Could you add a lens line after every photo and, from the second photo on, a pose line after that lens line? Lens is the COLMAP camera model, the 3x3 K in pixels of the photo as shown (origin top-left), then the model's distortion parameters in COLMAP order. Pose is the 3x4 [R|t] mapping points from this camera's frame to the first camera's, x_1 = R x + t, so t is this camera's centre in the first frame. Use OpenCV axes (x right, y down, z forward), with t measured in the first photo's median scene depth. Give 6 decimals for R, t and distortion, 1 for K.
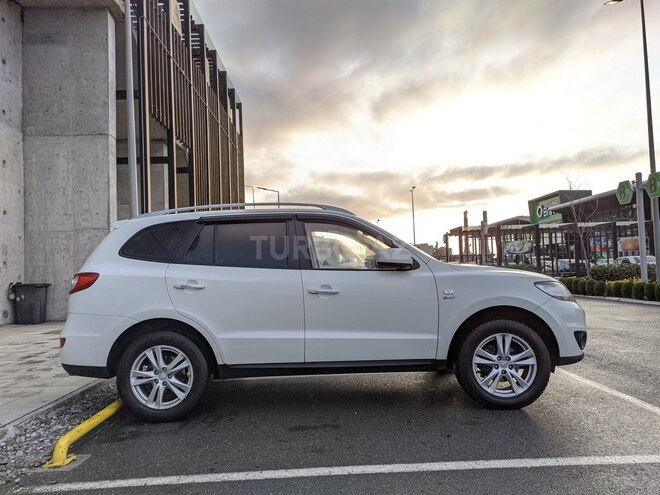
lens RADIAL K [[487.4, 0, 329.4], [0, 487.4, 247.0], [0, 0, 1]] dist [0.055789, -0.039073]
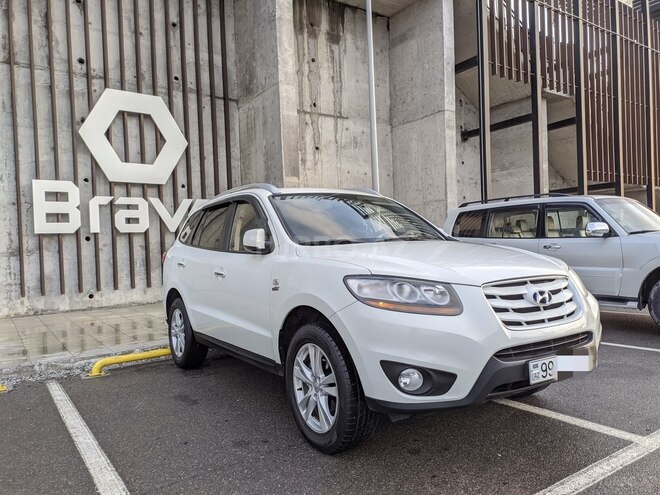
lens RADIAL K [[487.4, 0, 328.1], [0, 487.4, 249.7], [0, 0, 1]] dist [0.055789, -0.039073]
pose [[0.560734, 0.009972, -0.827936, 0.745308], [0.057947, 0.997003, 0.051254, 0.001920], [0.825966, -0.076716, 0.558476, 0.488609]]
